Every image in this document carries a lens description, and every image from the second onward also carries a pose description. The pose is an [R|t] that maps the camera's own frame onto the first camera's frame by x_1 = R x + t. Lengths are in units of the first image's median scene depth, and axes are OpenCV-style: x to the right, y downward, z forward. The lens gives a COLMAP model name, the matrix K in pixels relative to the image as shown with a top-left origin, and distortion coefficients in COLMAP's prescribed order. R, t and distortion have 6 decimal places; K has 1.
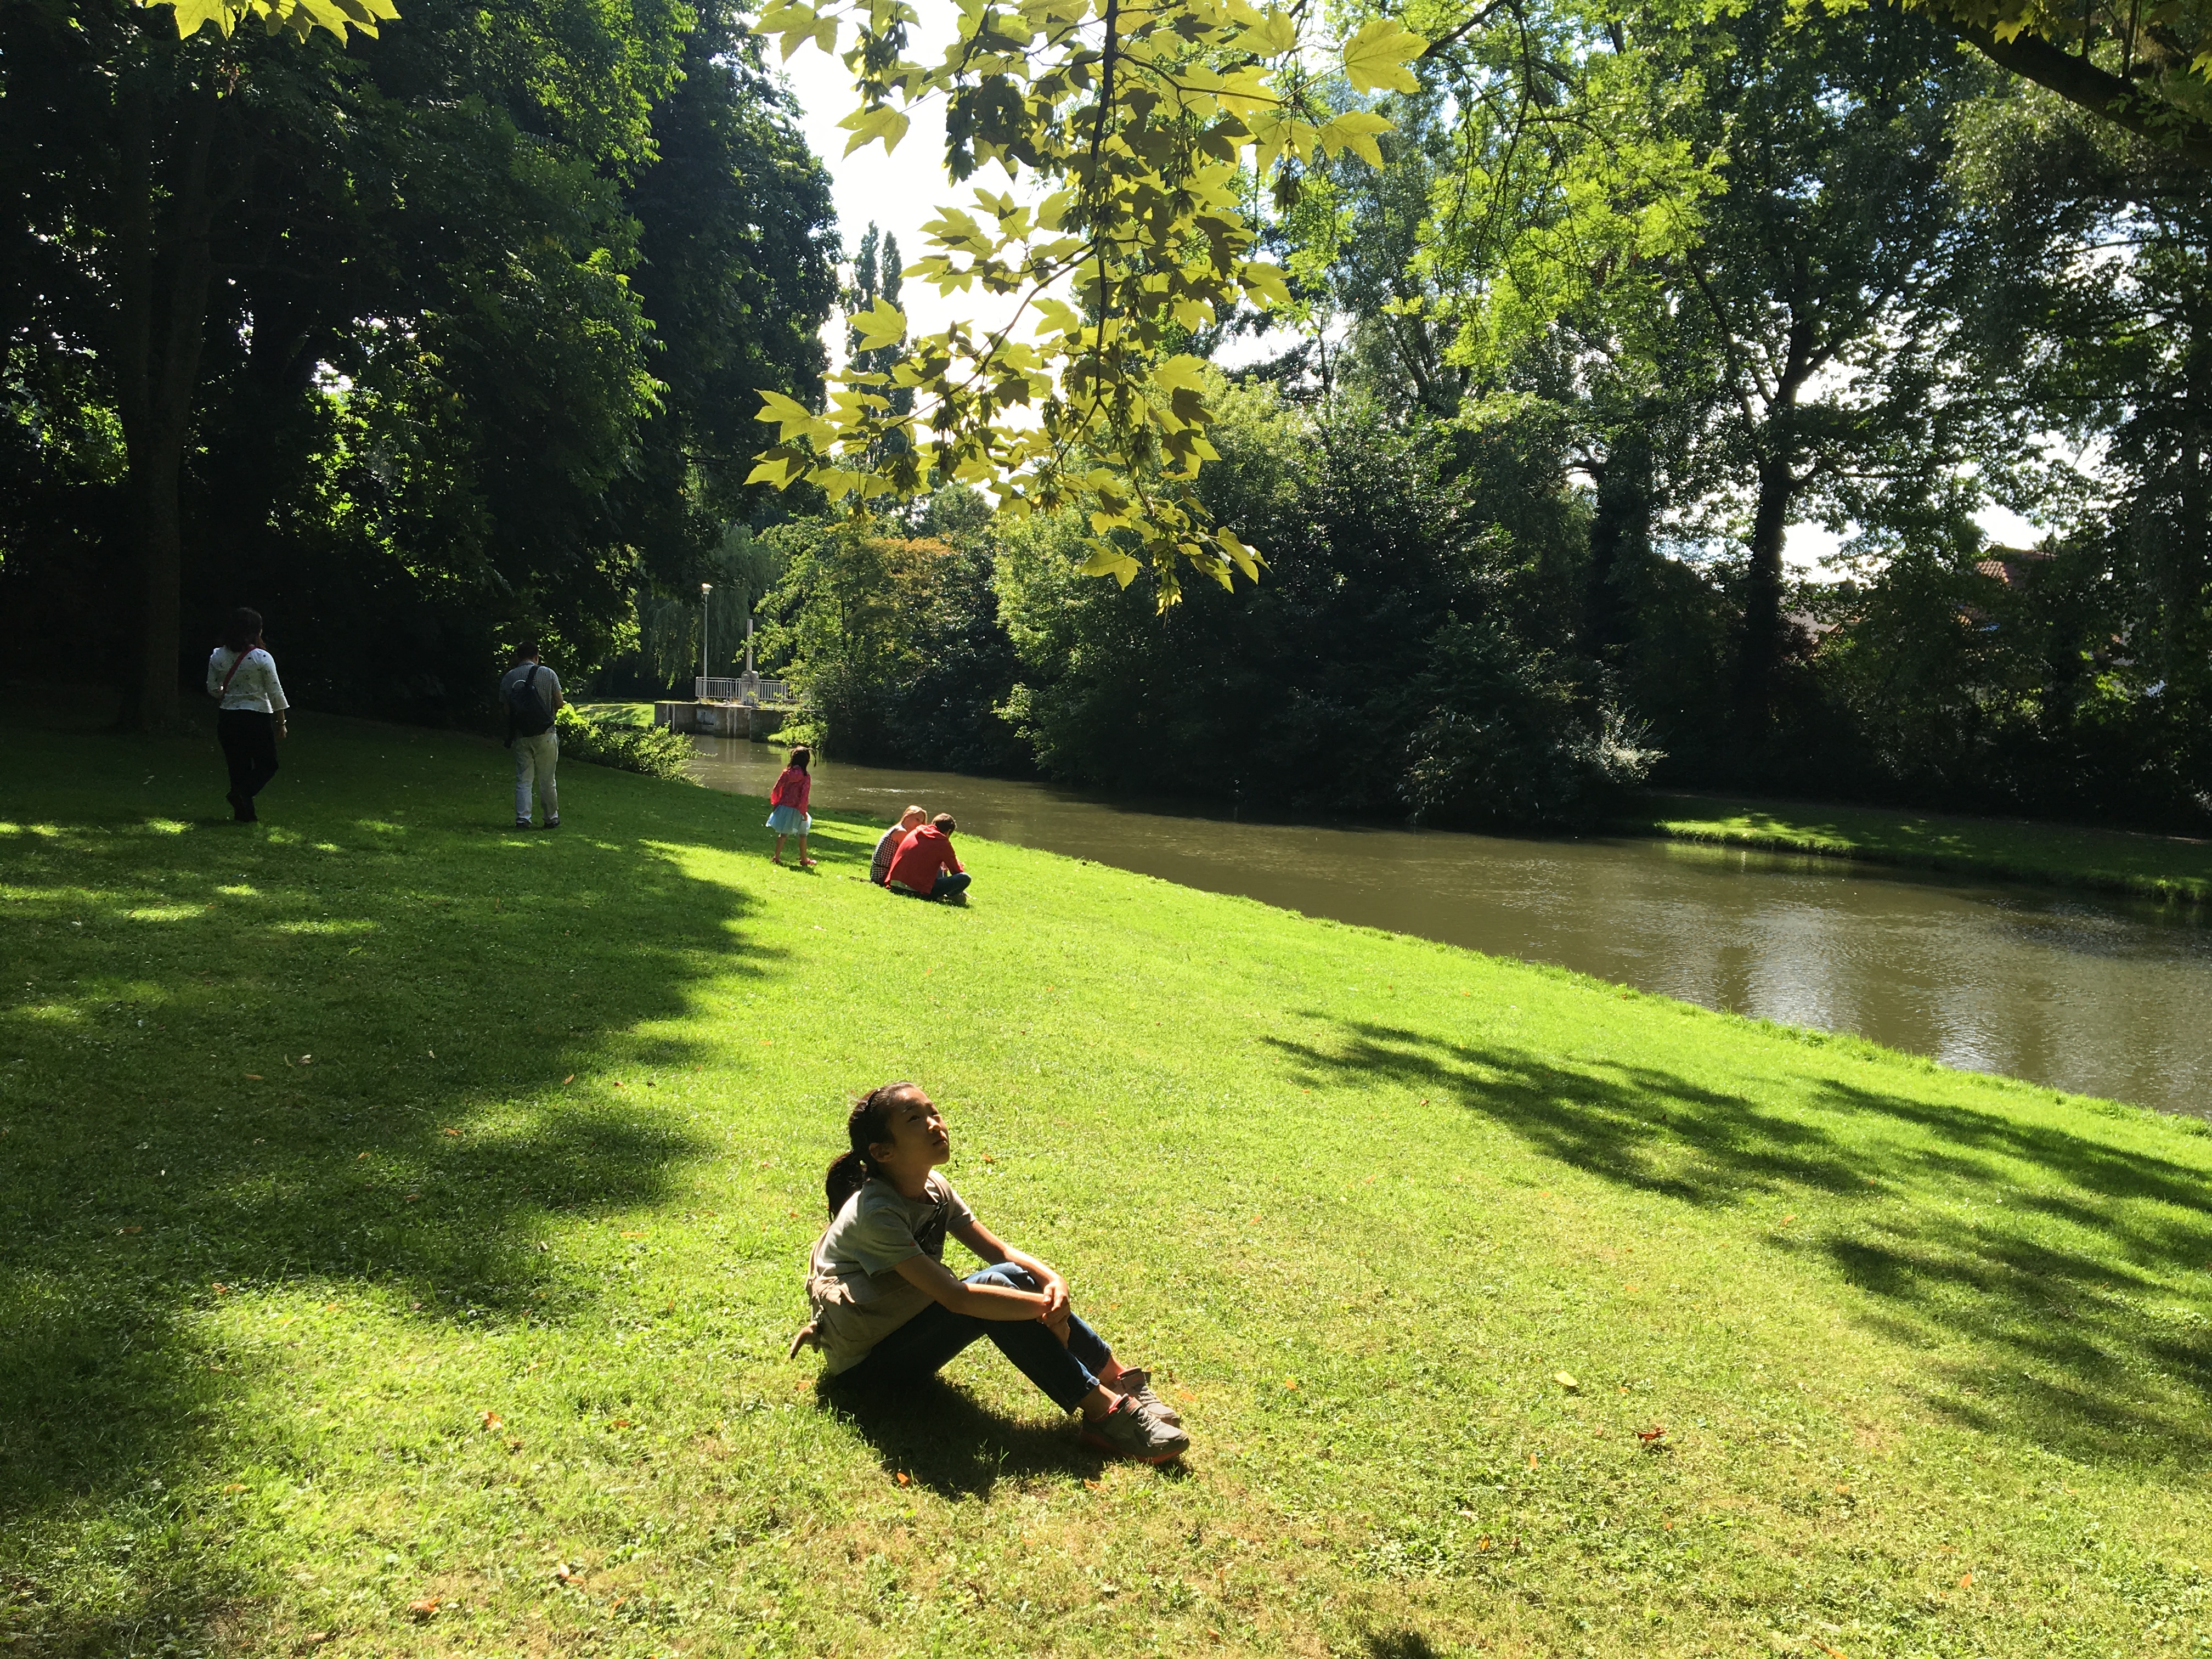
lens RADIAL K [[1844.6, 0, 1106.0], [0, 1844.6, 829.5], [0, 0, 1]] dist [0.089321, -0.137558]
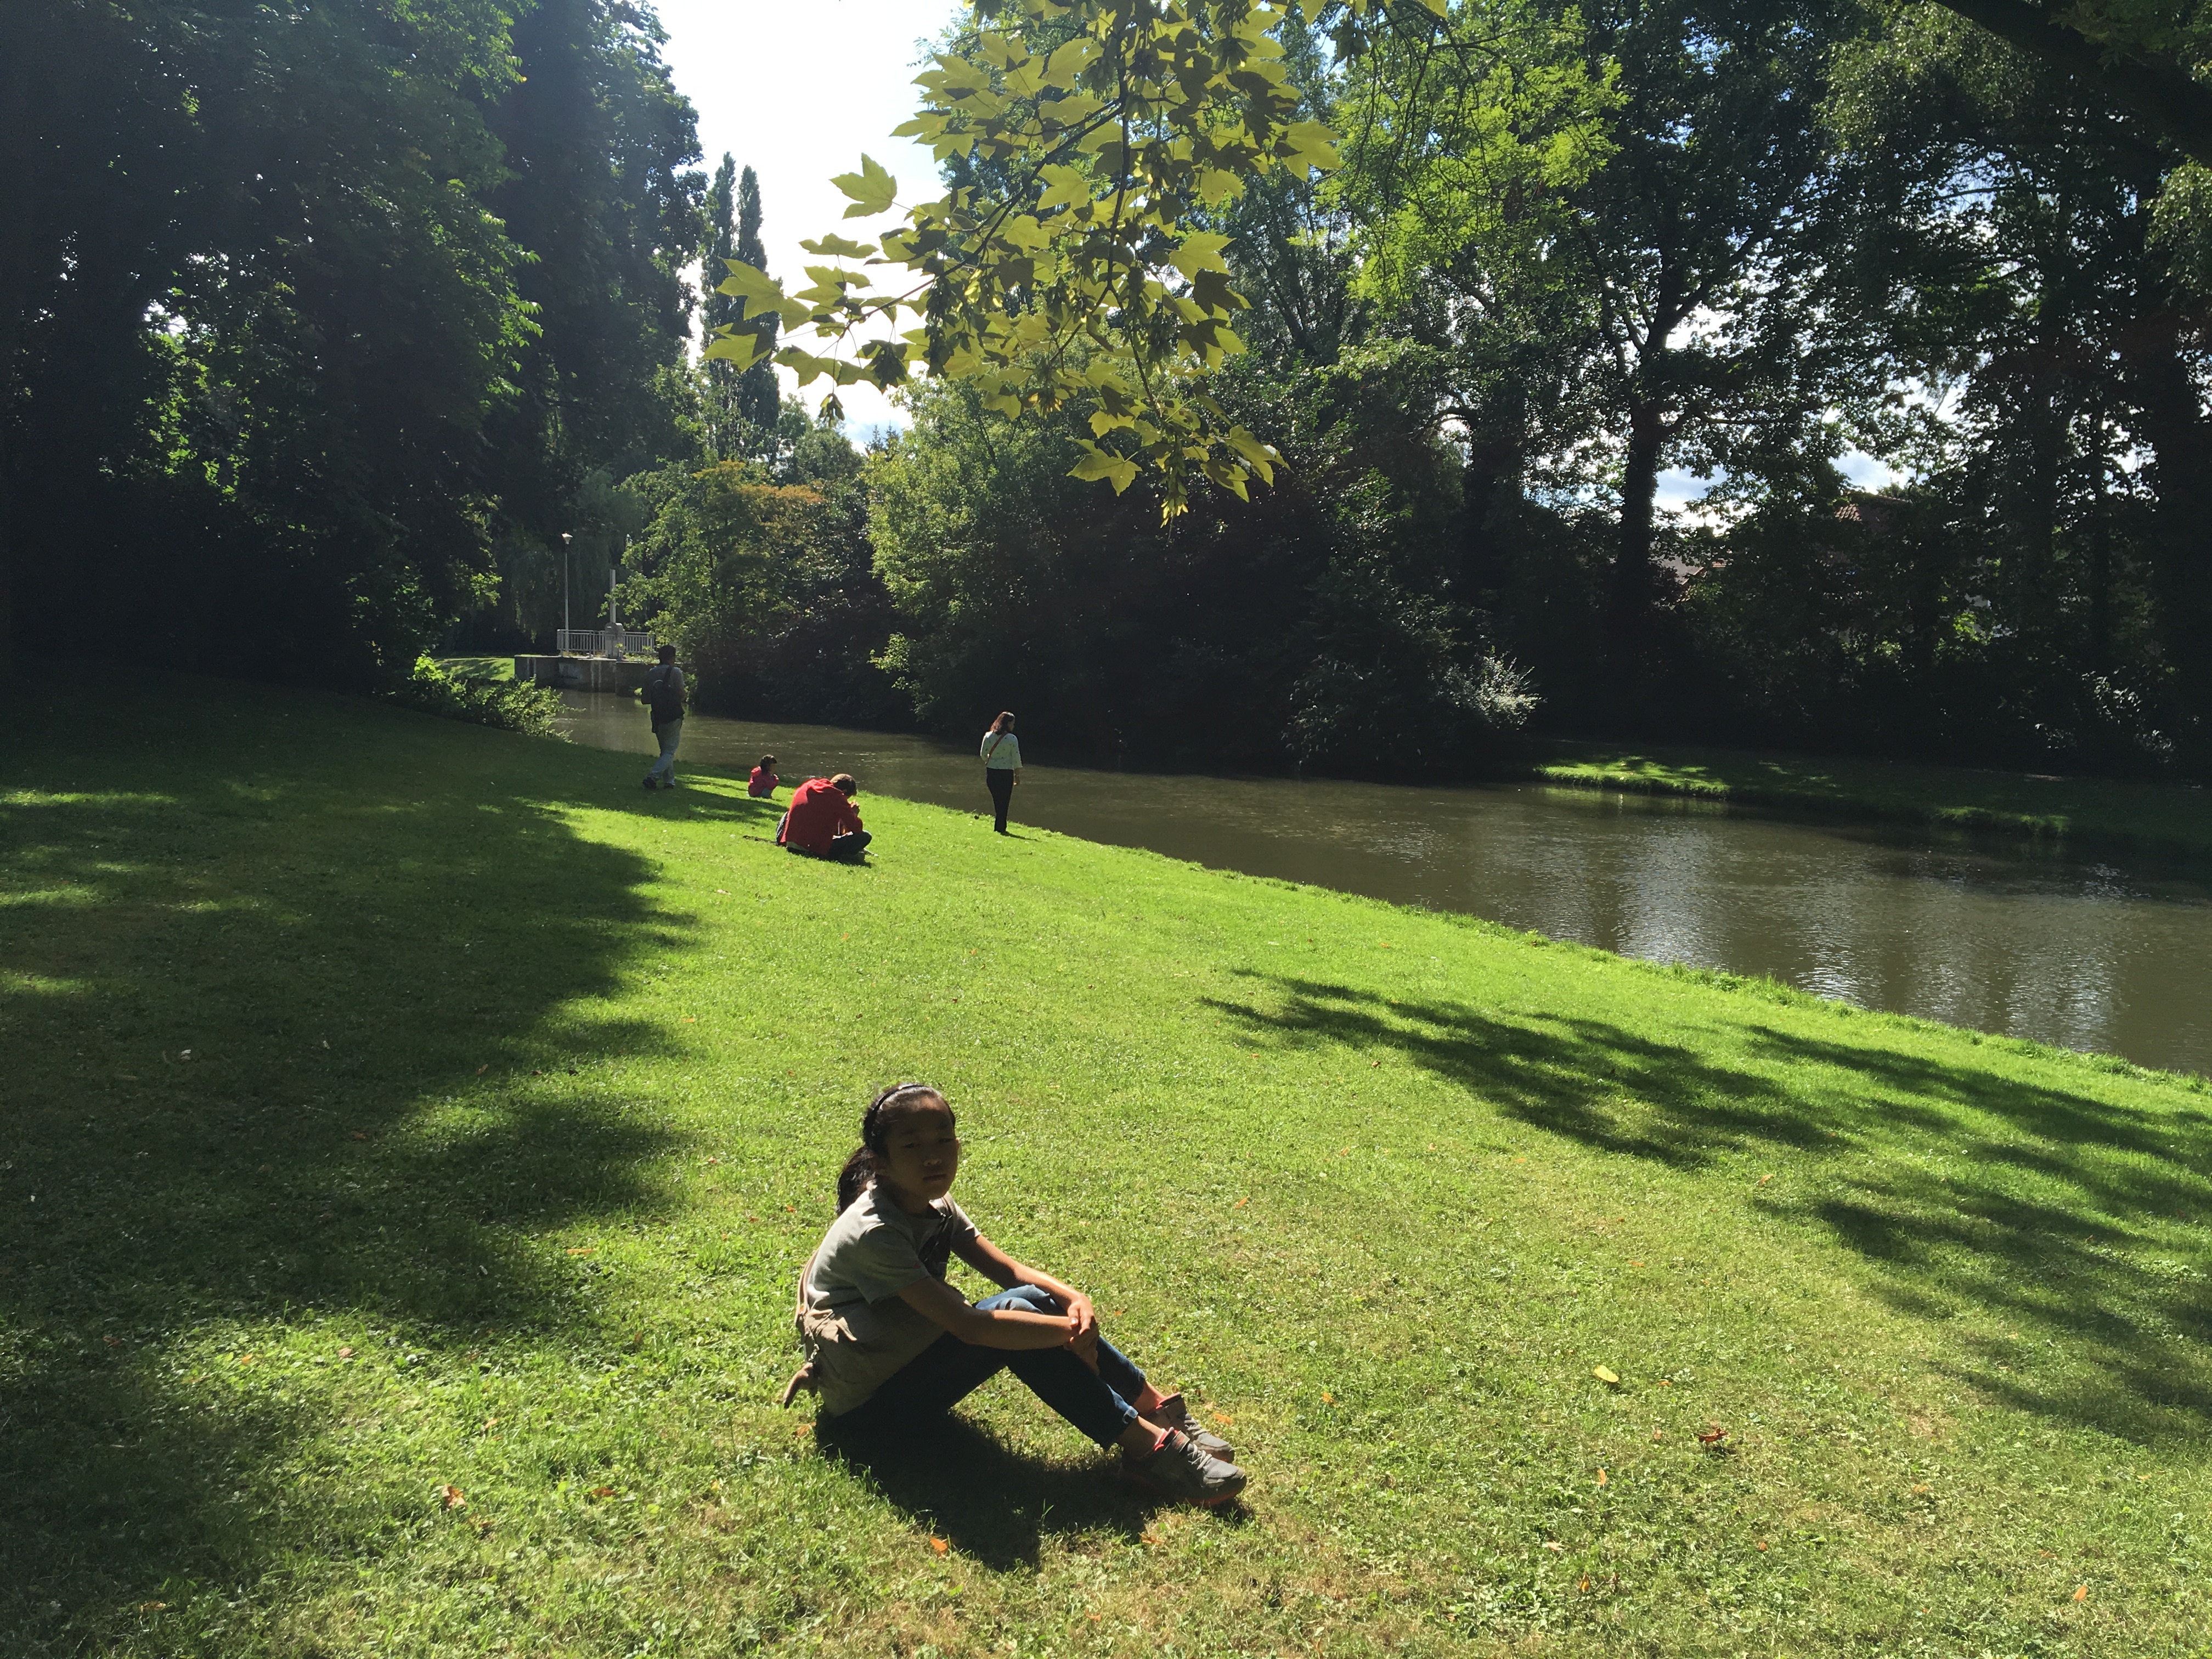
lens RADIAL K [[1844.6, 0, 1106.0], [0, 1844.6, 829.5], [0, 0, 1]] dist [0.089321, -0.137558]
pose [[0.997512, -0.015342, 0.068812, -0.022345], [0.013492, 0.999537, 0.027264, -0.001872], [-0.069198, -0.026268, 0.997257, 0.035696]]
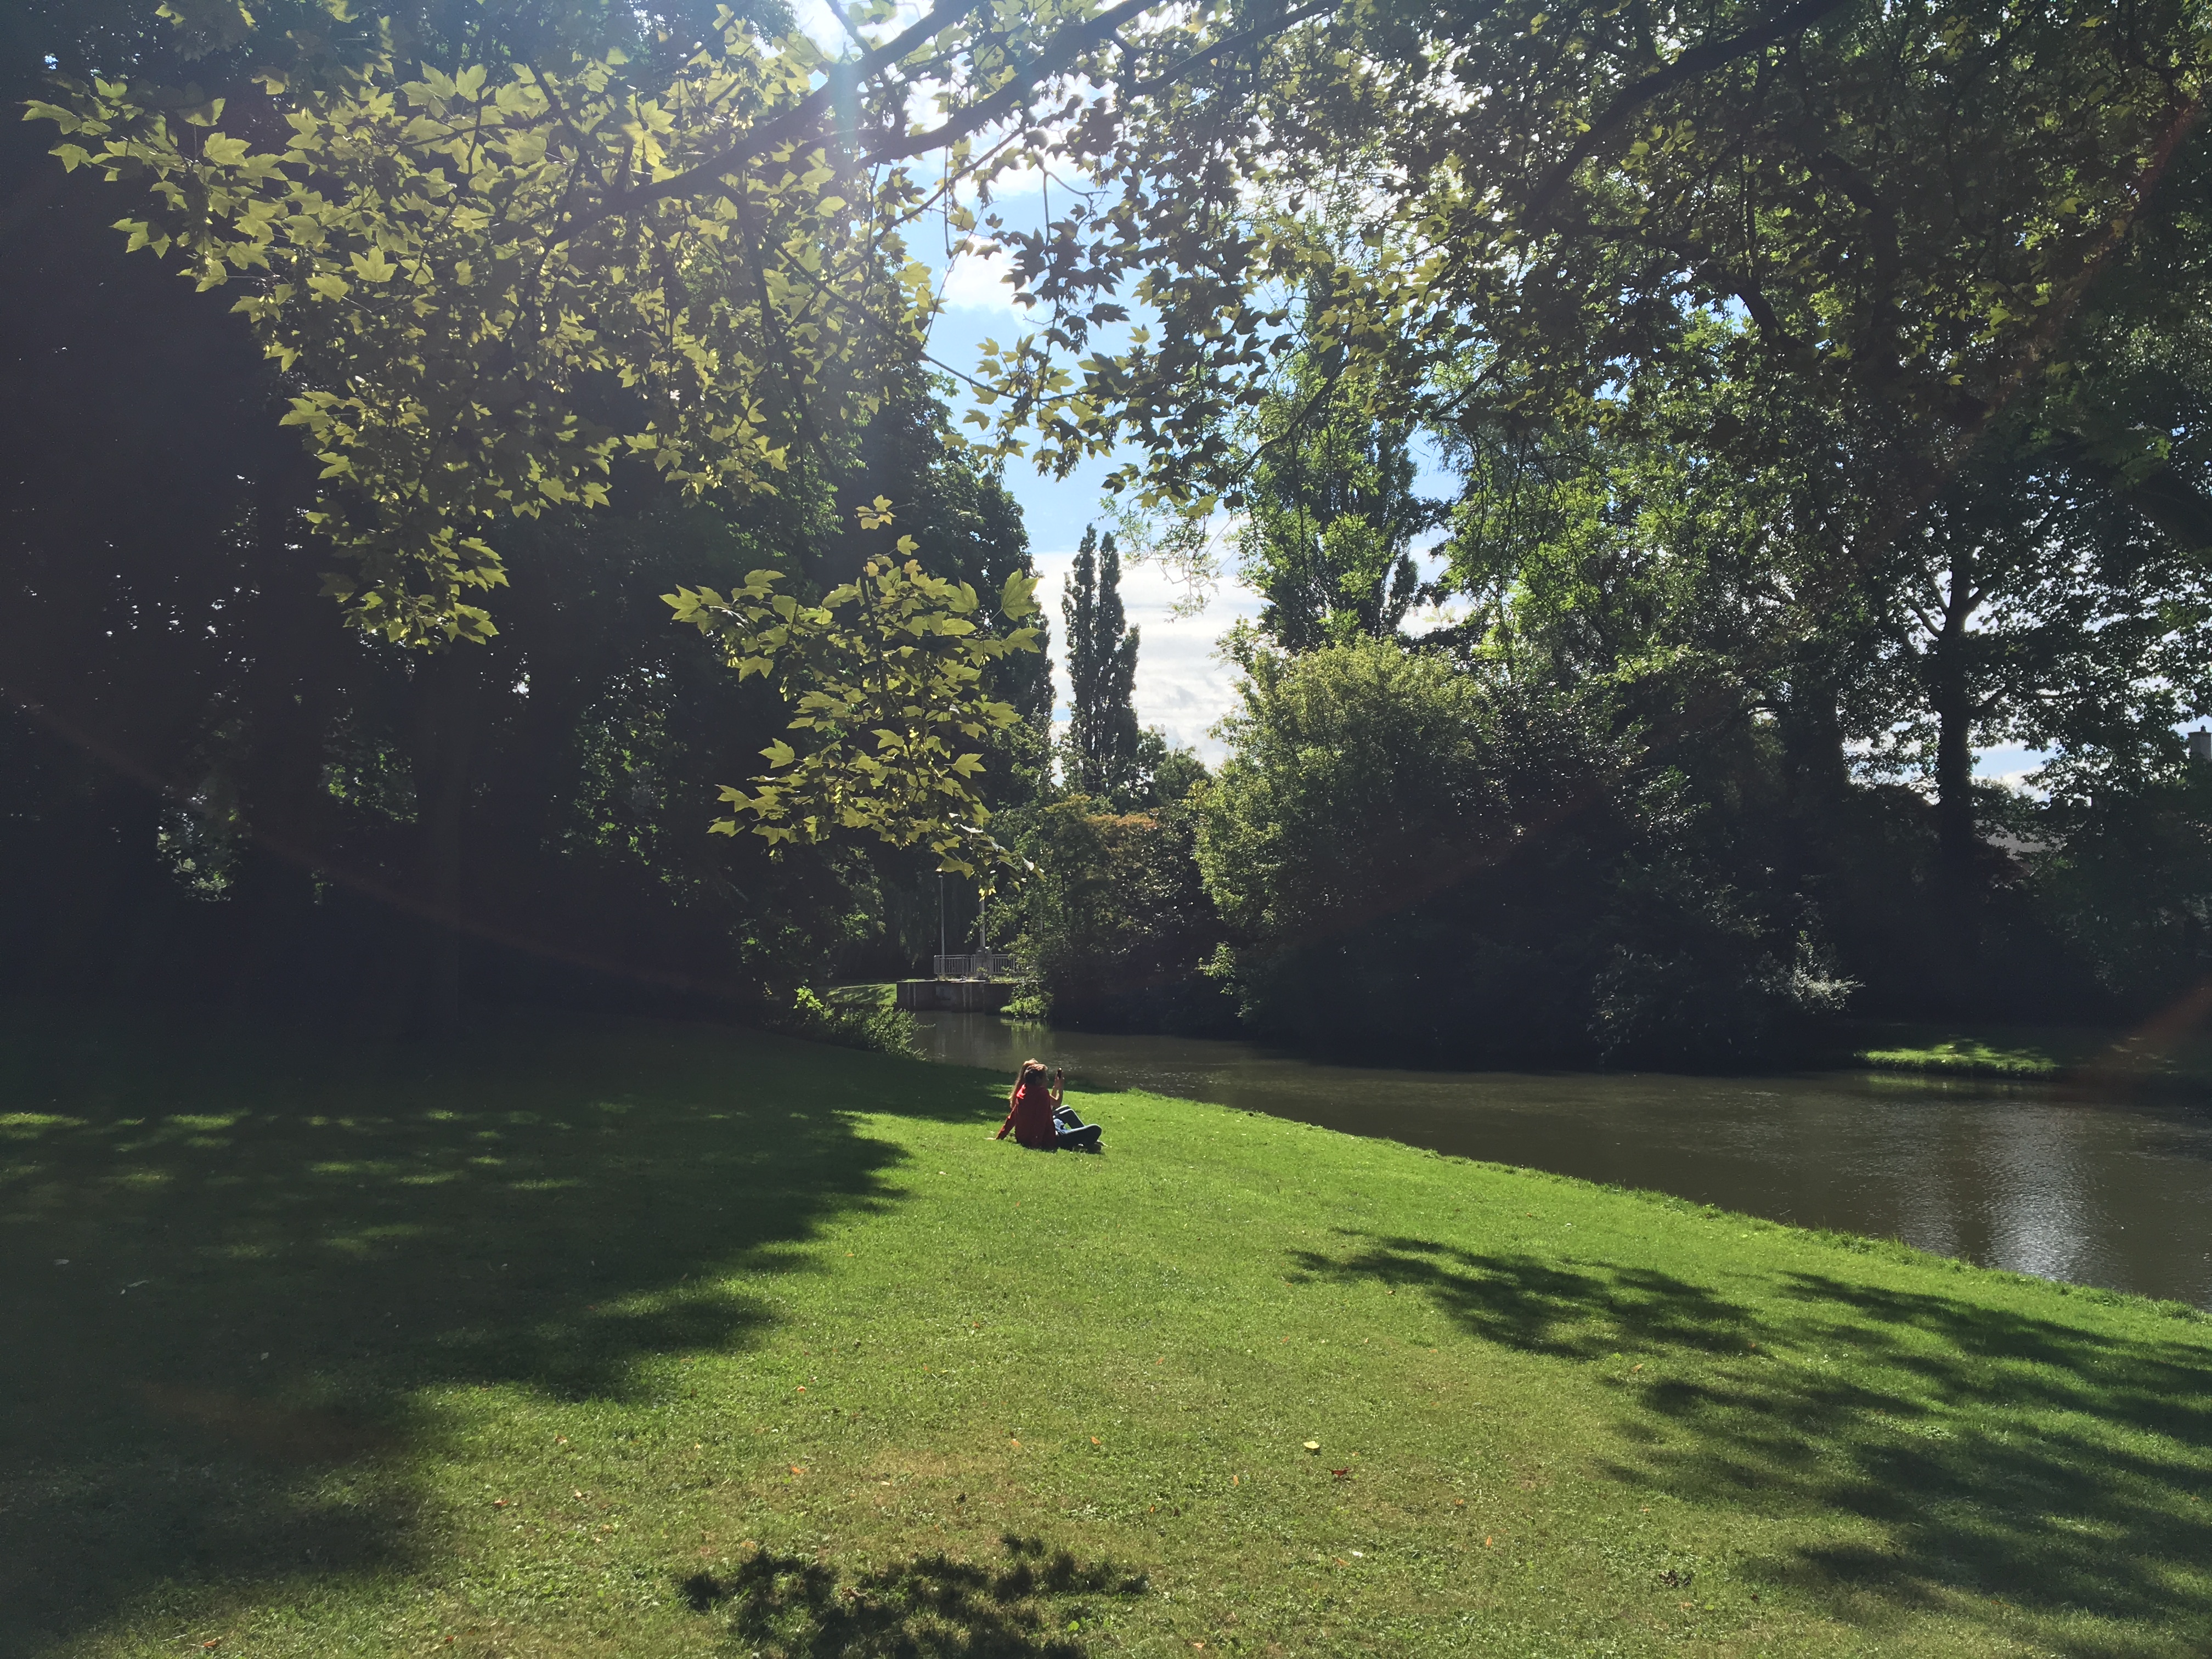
lens RADIAL K [[1826.1, 0, 1098.5], [0, 1826.1, 798.5], [0, 0, 1]] dist [0.084500, -0.134852]
pose [[0.989086, -0.066049, -0.131707, 0.111310], [0.044470, 0.986030, -0.160519, 0.009413], [0.140469, 0.152910, 0.978206, -0.169463]]
